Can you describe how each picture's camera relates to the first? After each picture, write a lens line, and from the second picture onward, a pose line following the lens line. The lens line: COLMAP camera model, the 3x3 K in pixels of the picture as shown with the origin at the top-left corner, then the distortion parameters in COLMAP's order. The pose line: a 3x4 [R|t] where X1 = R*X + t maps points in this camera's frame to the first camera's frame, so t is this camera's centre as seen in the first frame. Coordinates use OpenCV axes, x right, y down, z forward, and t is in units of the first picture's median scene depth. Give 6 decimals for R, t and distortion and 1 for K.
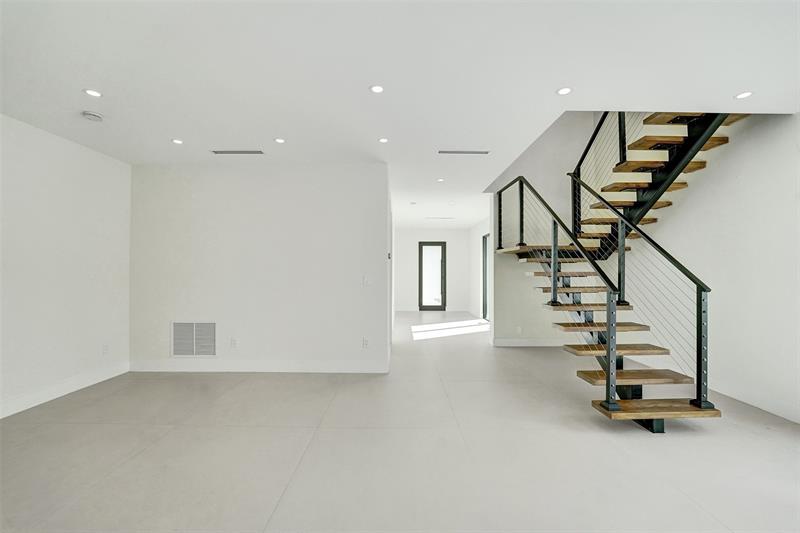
lens RADIAL K [[326.8, 0, 401.3], [0, 326.8, 267.7], [0, 0, 1]] dist [-0.030453, 0.001479]
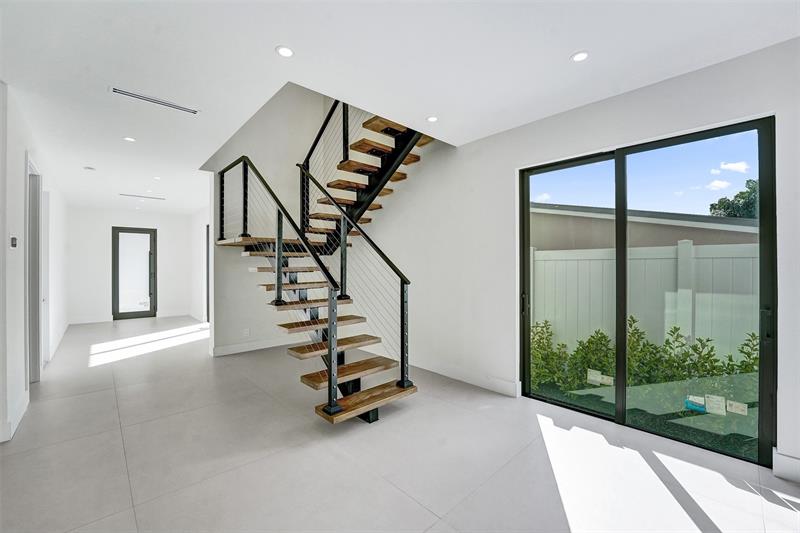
lens RADIAL K [[326.8, 0, 398.0], [0, 326.8, 266.3], [0, 0, 1]] dist [-0.030453, 0.001479]
pose [[0.728310, -0.005601, 0.685225, 0.084368], [-0.002909, 0.999932, 0.011266, -0.000521], [-0.685242, -0.010199, 0.728244, 0.106354]]
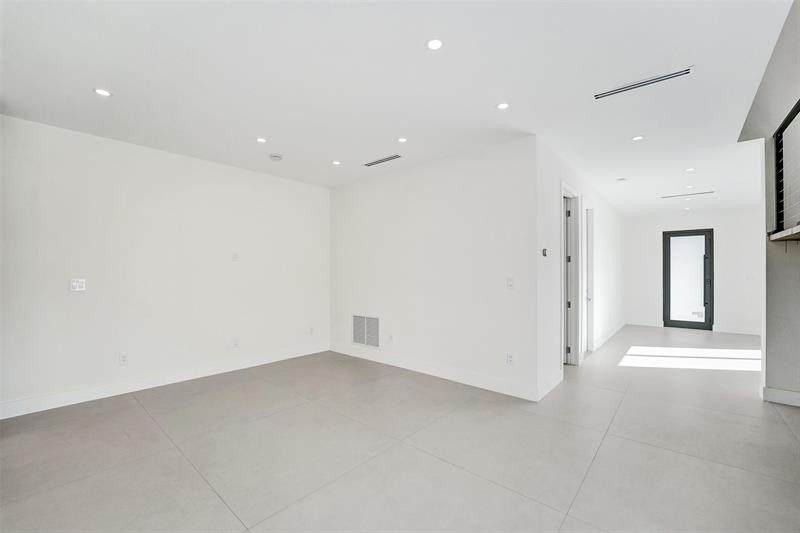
lens RADIAL K [[326.8, 0, 395.2], [0, 326.8, 264.7], [0, 0, 1]] dist [-0.030453, 0.001479]
pose [[0.750089, -0.015846, -0.661147, 0.218120], [0.006024, 0.999835, -0.017129, 0.006998], [0.661310, 0.008866, 0.750060, 0.197491]]
